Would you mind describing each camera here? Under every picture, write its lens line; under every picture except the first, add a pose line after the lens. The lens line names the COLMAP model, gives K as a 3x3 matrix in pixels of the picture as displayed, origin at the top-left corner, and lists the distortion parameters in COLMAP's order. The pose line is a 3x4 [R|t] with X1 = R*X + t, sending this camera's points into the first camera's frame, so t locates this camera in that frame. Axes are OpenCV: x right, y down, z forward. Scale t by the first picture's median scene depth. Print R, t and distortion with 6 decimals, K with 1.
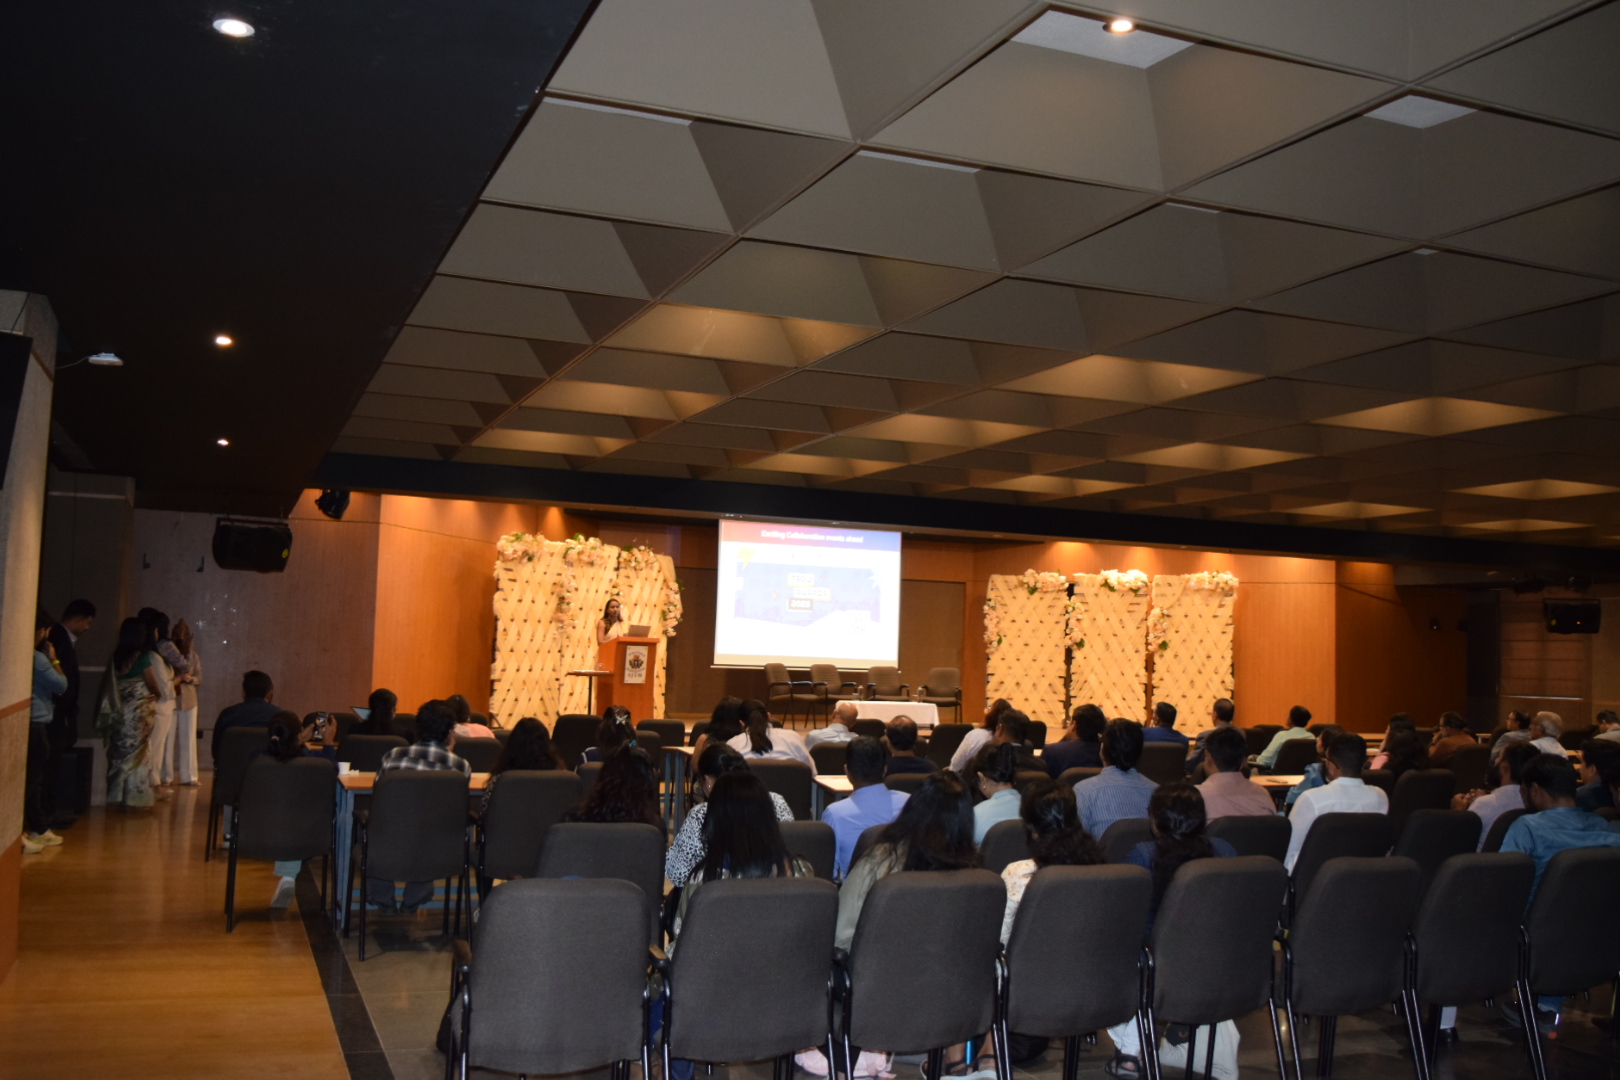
lens RADIAL K [[1480.6, 0, 810.0], [0, 1480.6, 540.0], [0, 0, 1]] dist [-0.000249, -0.000080]
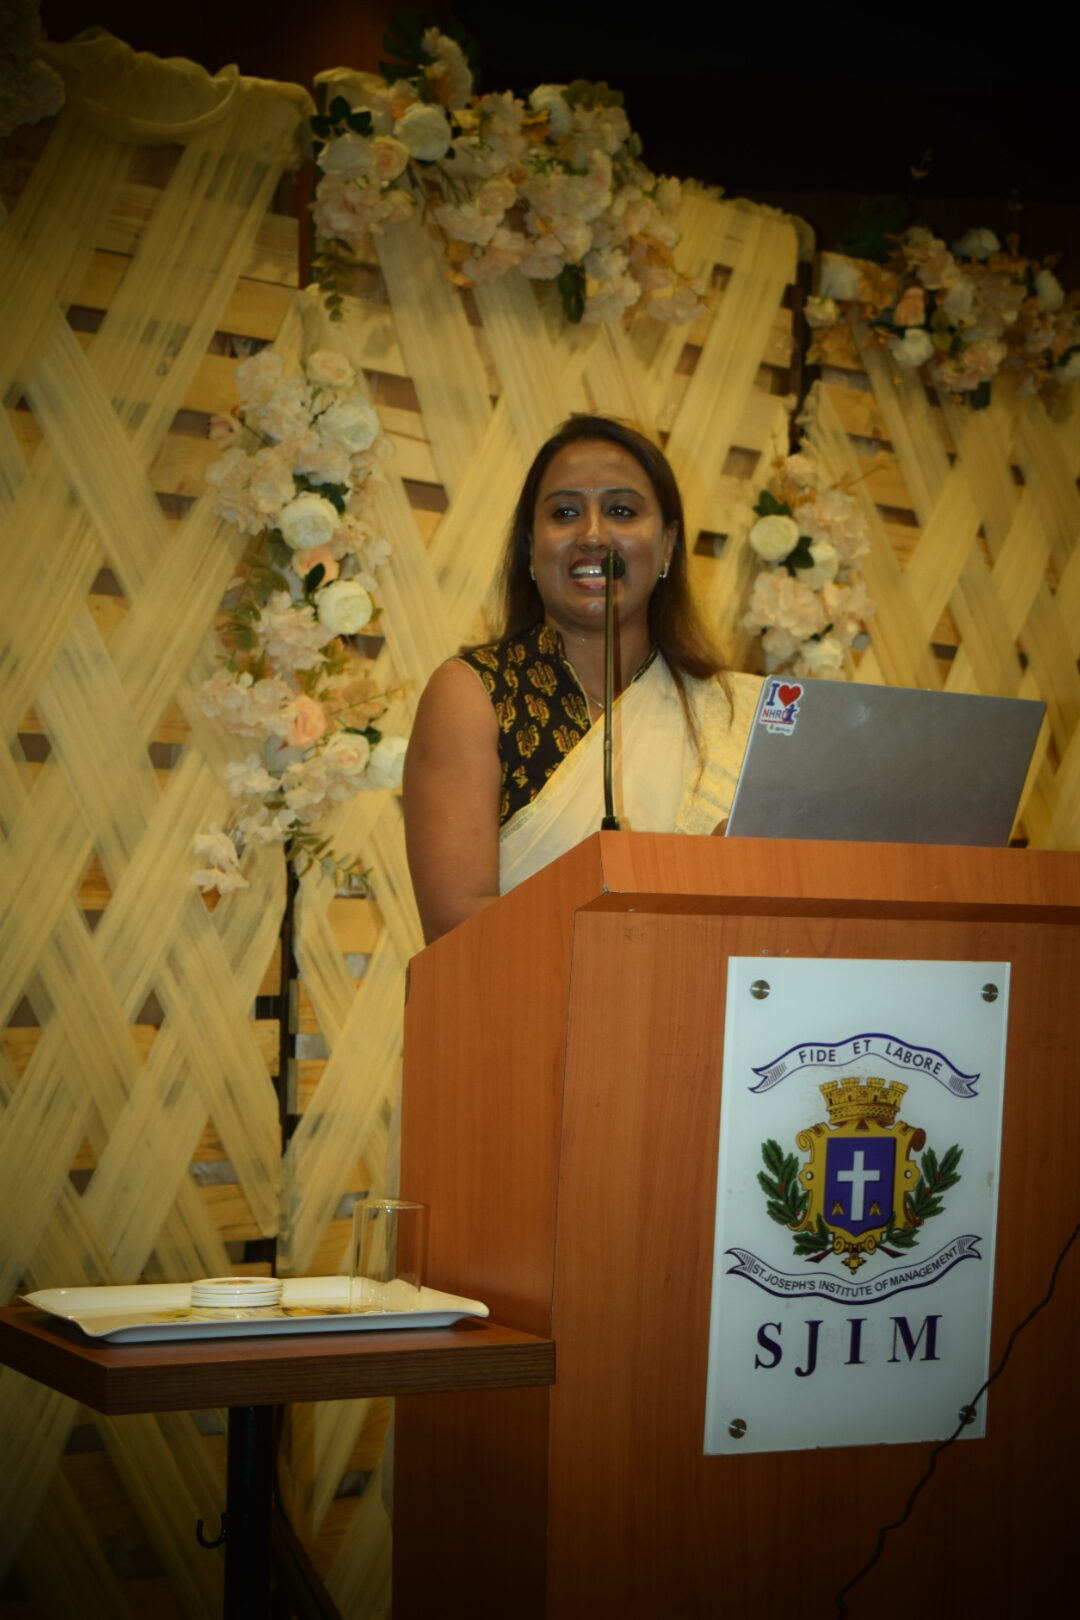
lens RADIAL K [[3116.6, 0, 540.0], [0, 3116.6, 810.0], [0, 0, 1]] dist [0.016883, 0.074686]
pose [[0.960834, -0.032158, -0.275254, -0.076716], [0.039349, 0.999012, 0.020640, 0.052136], [0.274318, -0.030662, 0.961150, 0.729441]]
